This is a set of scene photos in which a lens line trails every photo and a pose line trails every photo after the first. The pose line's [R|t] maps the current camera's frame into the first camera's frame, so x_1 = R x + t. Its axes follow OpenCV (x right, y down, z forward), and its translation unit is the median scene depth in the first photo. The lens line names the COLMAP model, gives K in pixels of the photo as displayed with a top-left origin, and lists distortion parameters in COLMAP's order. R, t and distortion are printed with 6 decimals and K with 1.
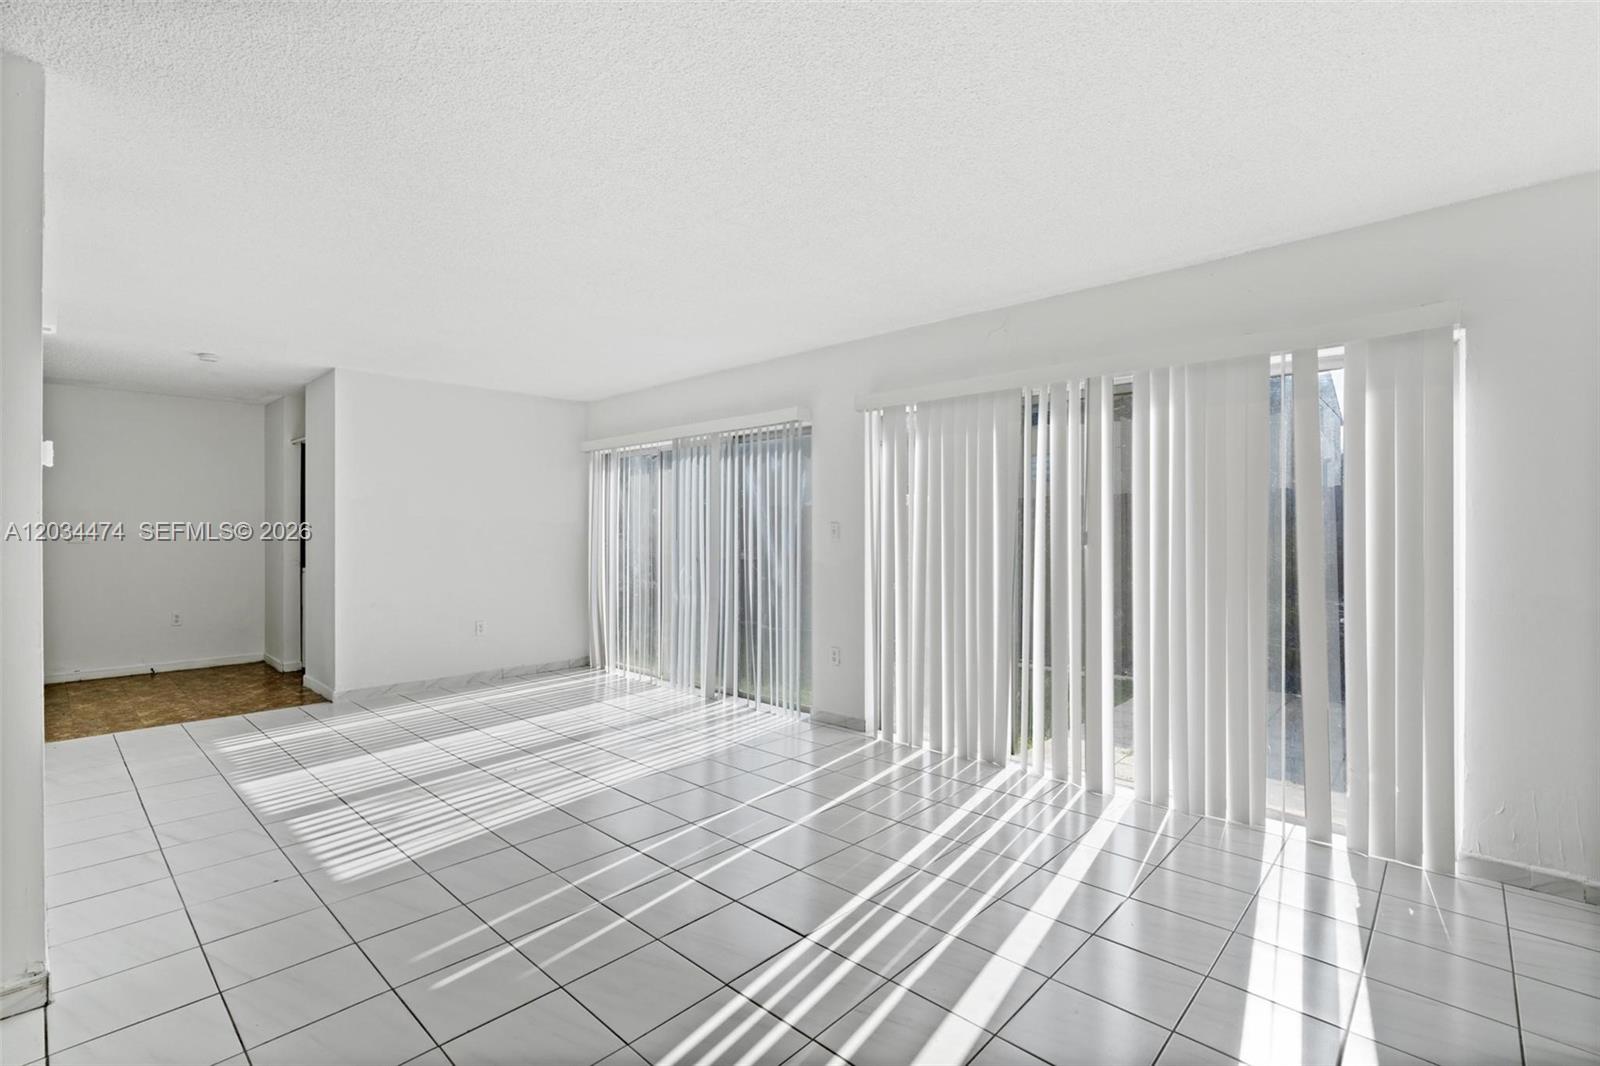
lens RADIAL K [[716.9, 0, 805.1], [0, 716.9, 530.8], [0, 0, 1]] dist [0.001010, 0.000272]
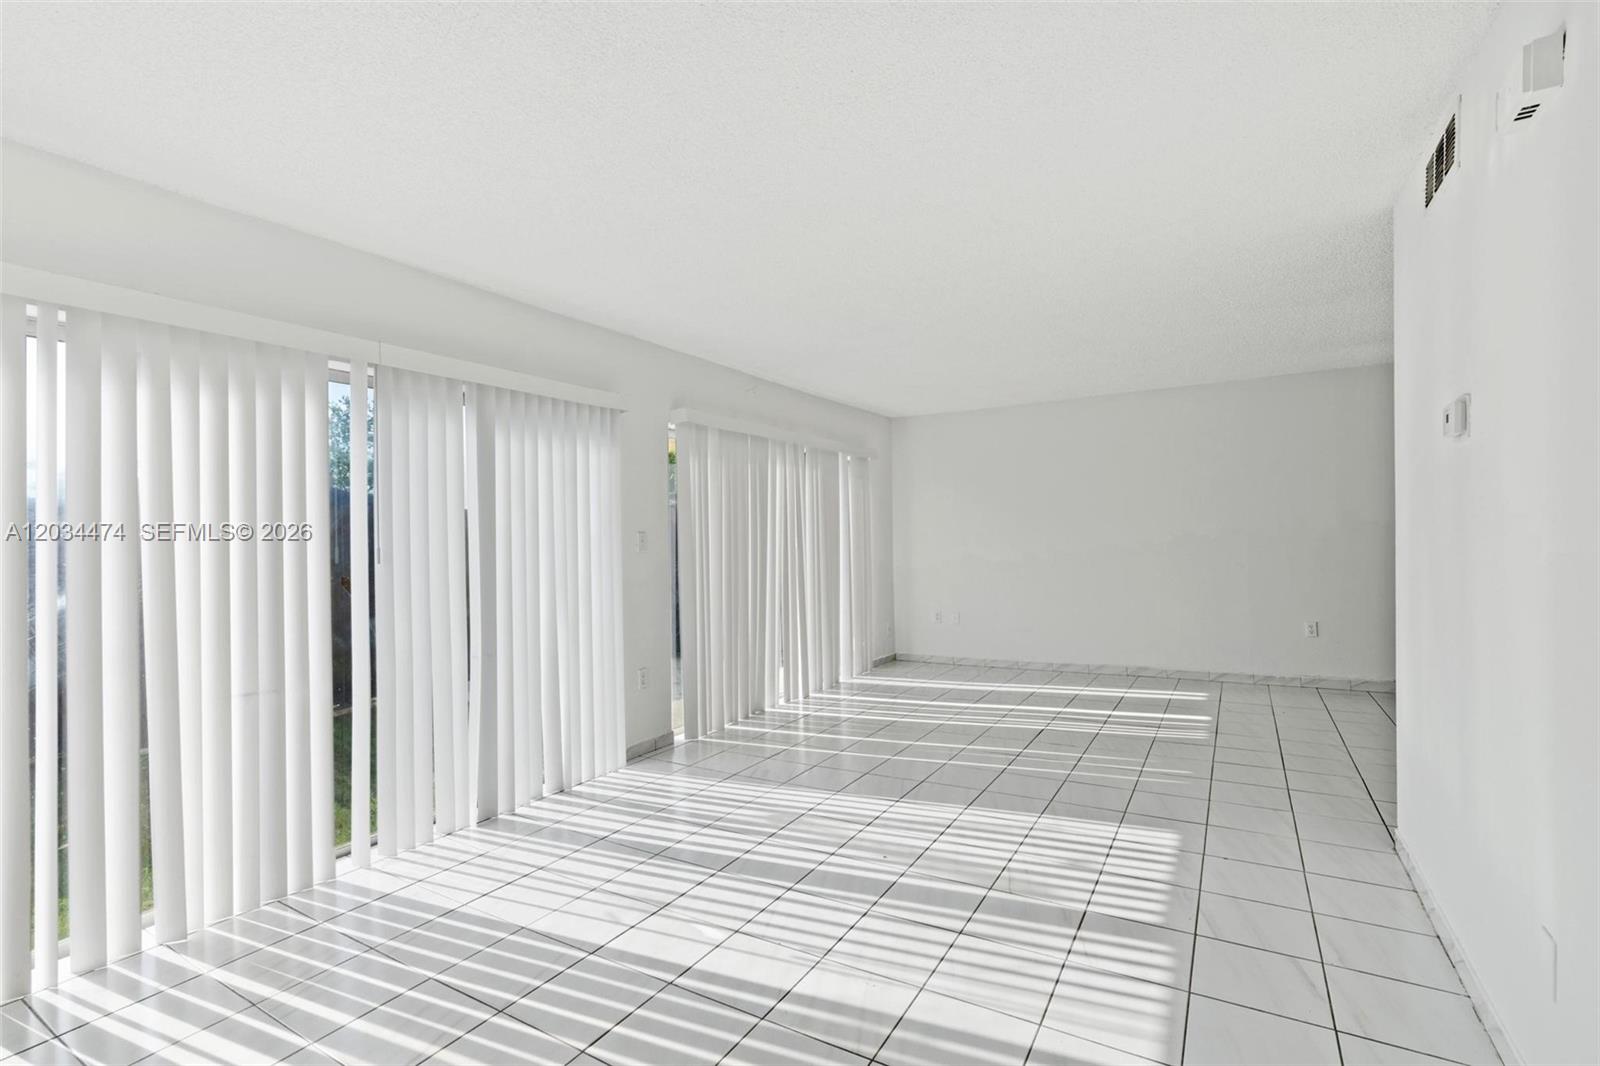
lens RADIAL K [[716.9, 0, 805.1], [0, 716.9, 530.8], [0, 0, 1]] dist [0.001010, 0.000272]
pose [[-0.198119, 0.016530, 0.980038, -1.245442], [0.021589, 0.999689, -0.012497, 0.003820], [-0.979940, 0.018682, -0.198415, 1.358440]]
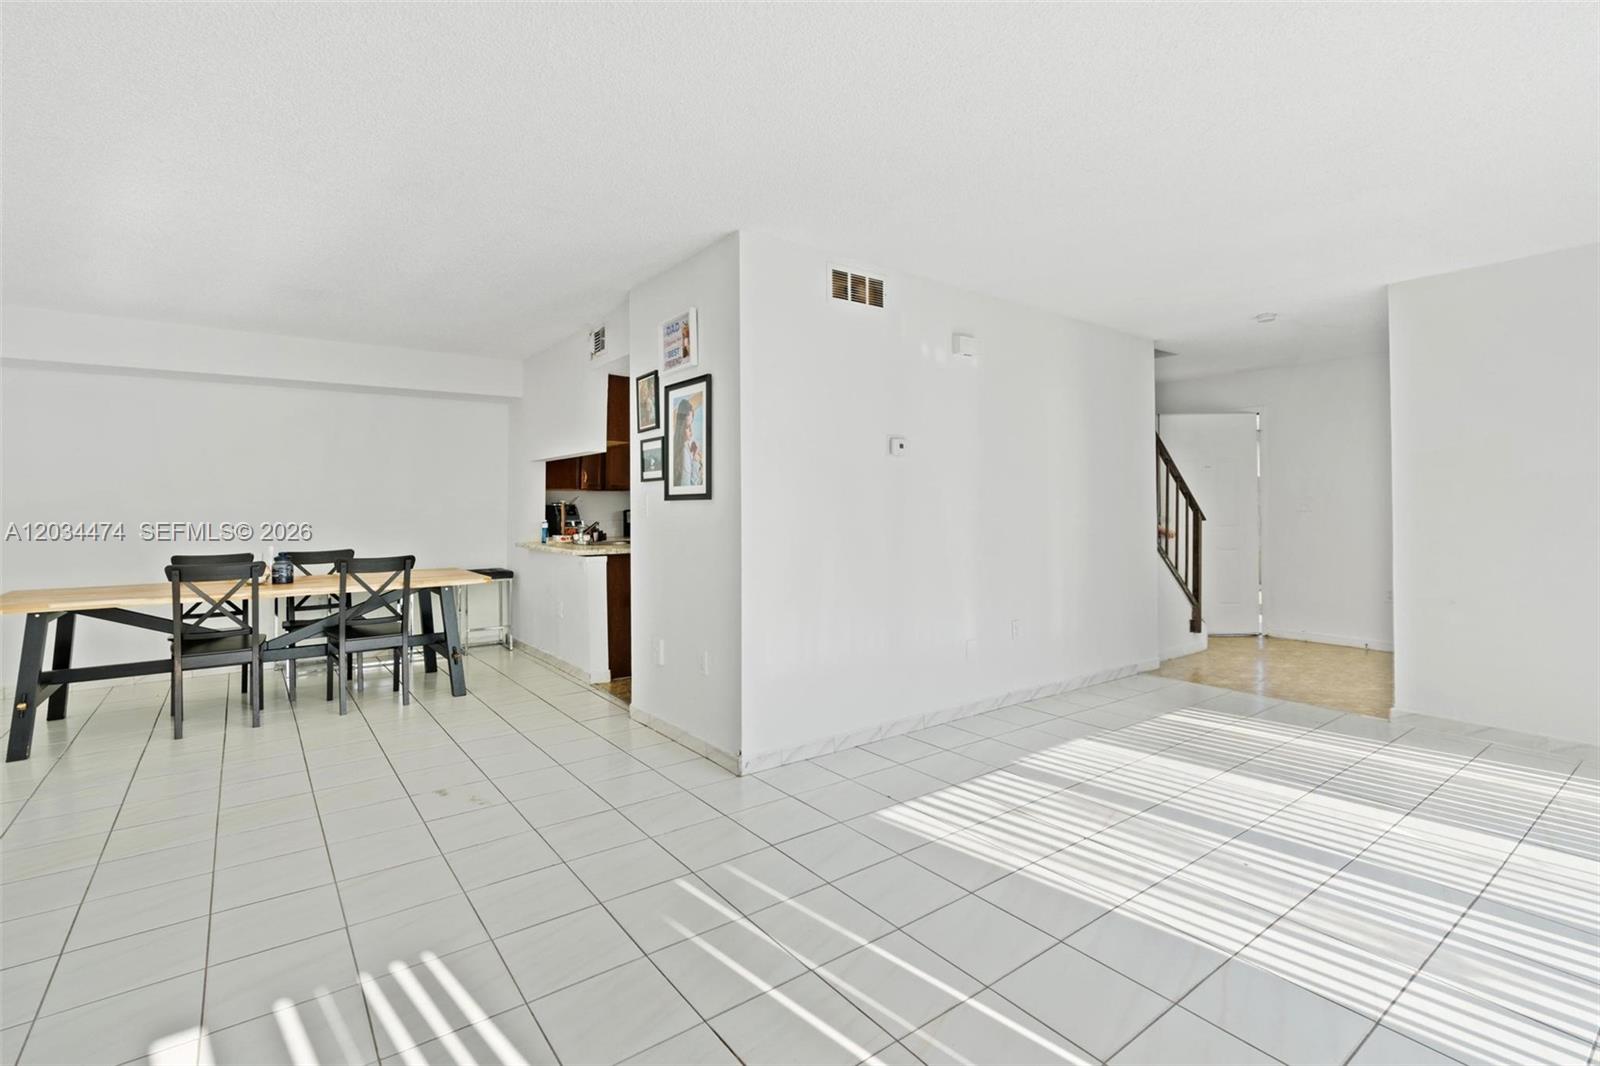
lens RADIAL K [[716.9, 0, 805.1], [0, 716.9, 530.8], [0, 0, 1]] dist [0.001010, 0.000272]
pose [[-0.190239, 0.023678, -0.981452, 0.339482], [0.007667, 0.999714, 0.022633, 0.014452], [0.981708, -0.003219, -0.190366, 0.813452]]
